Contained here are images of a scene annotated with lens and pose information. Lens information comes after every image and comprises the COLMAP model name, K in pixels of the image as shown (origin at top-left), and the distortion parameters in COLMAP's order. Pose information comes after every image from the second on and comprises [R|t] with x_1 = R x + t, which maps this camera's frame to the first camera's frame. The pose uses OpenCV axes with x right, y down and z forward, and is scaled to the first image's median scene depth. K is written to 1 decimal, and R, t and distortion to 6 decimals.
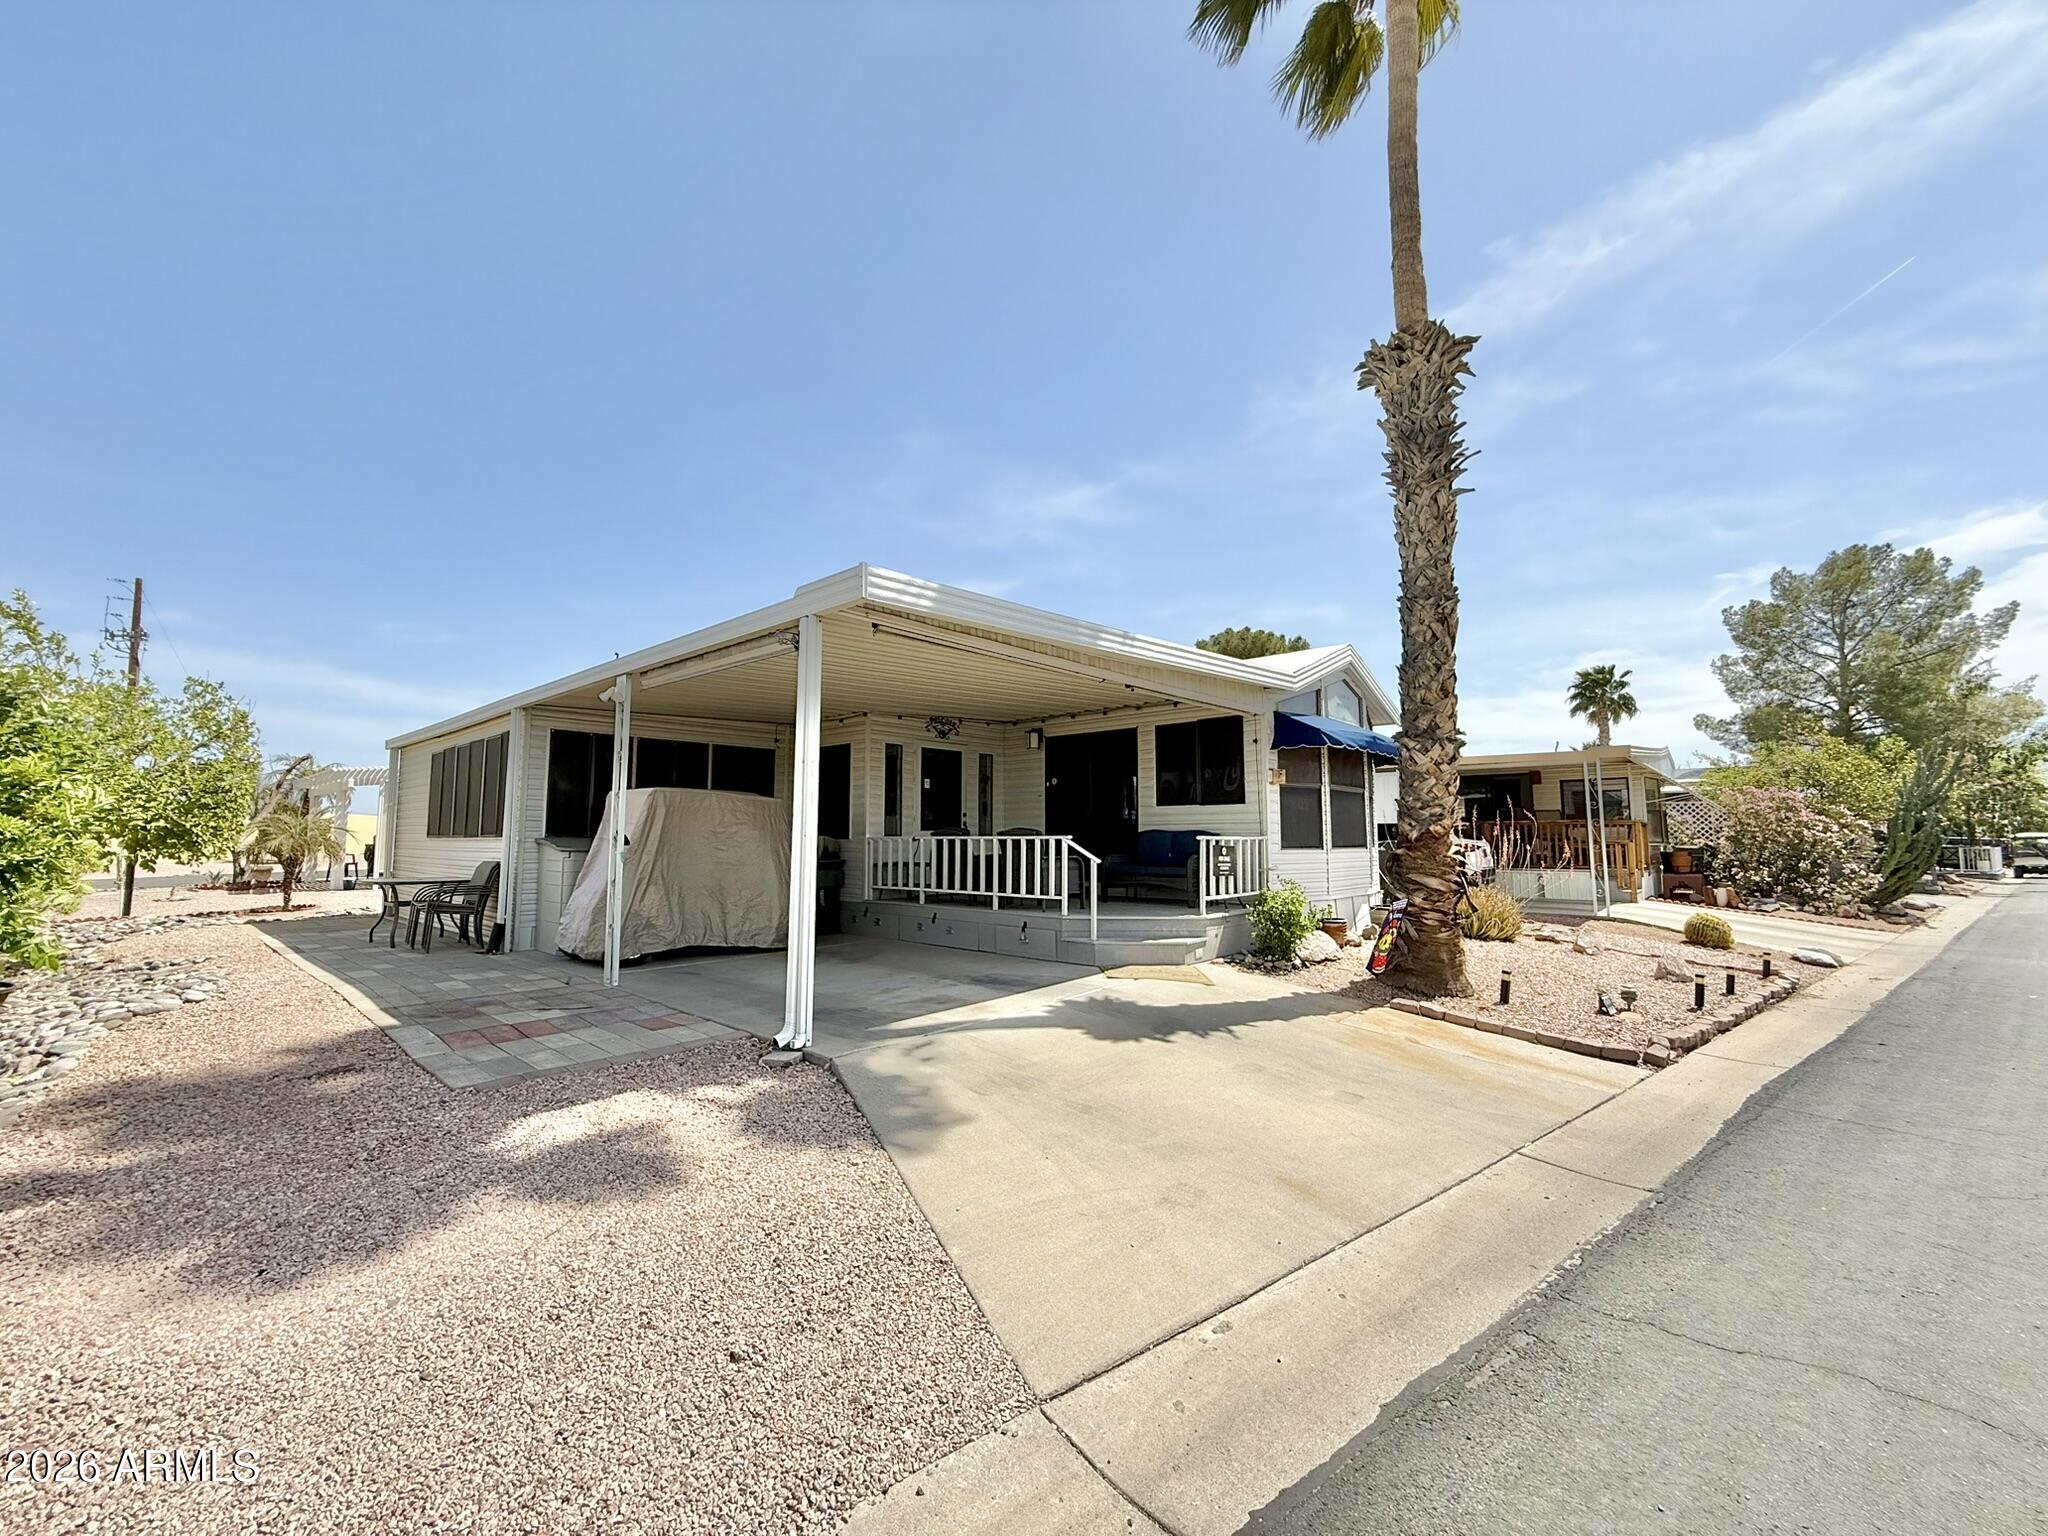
lens RADIAL K [[811.9, 0, 1018.7], [0, 811.9, 768.3], [0, 0, 1]] dist [0.000403, -0.000207]
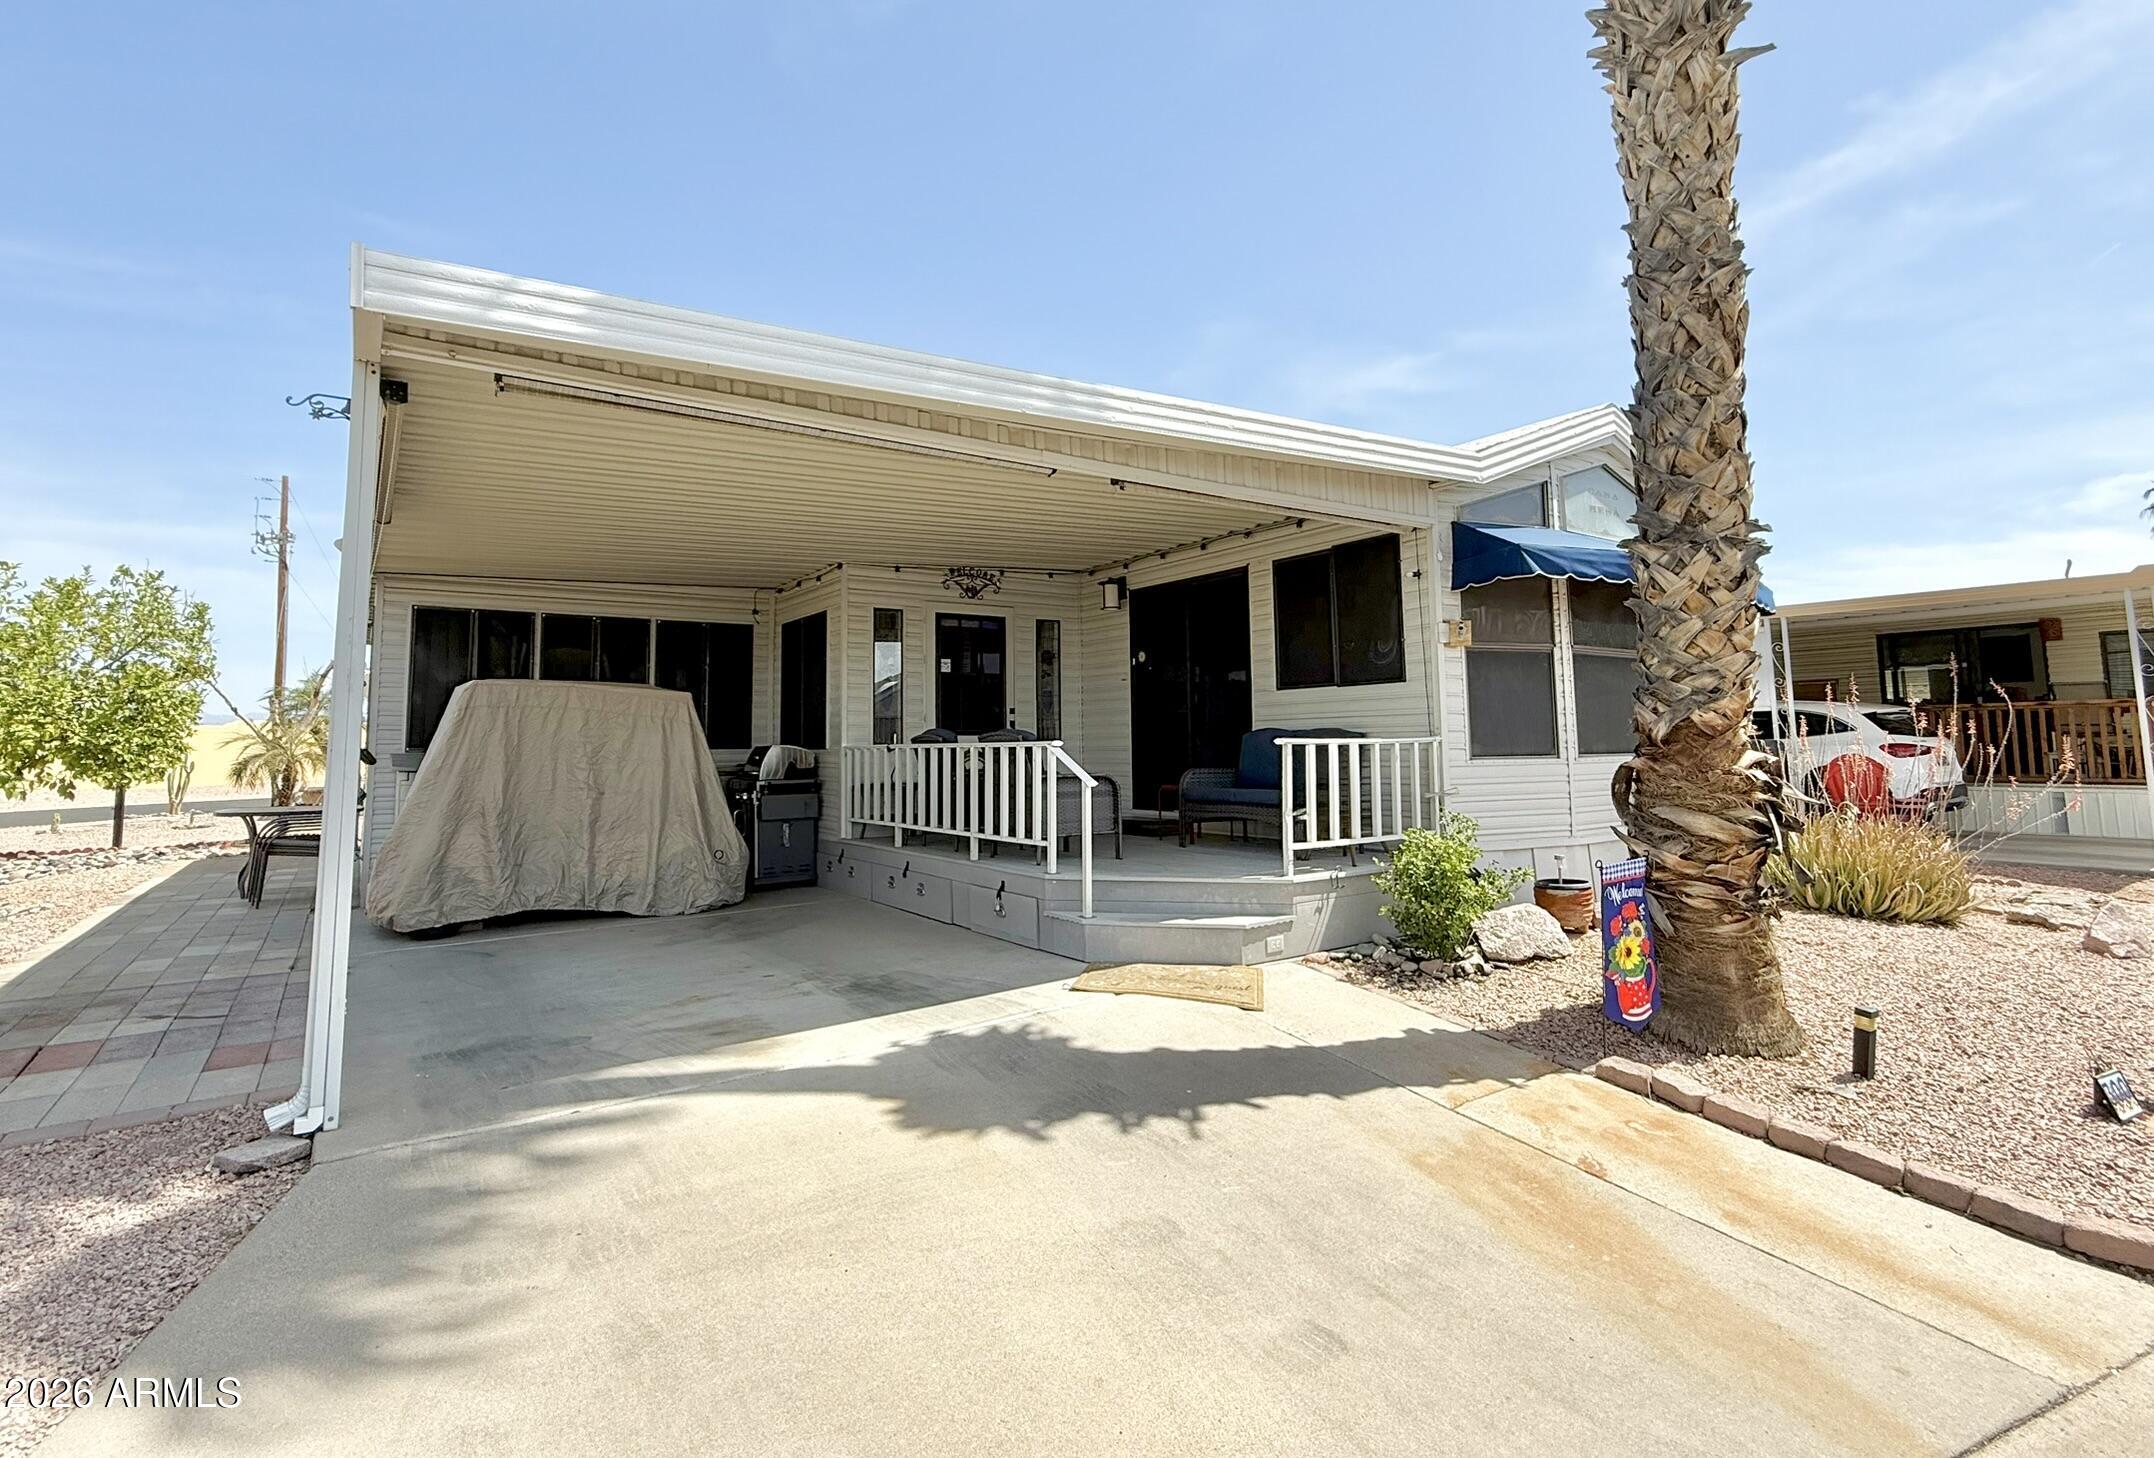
lens RADIAL K [[1021.5, 0, 1074.6], [0, 1021.5, 651.0], [0, 0, 1]] dist [0.001314, -0.000586]
pose [[0.974592, -0.033144, -0.221521, 0.239131], [0.032294, 0.999451, -0.007460, 0.021770], [0.221646, 0.000117, 0.975127, 0.255327]]
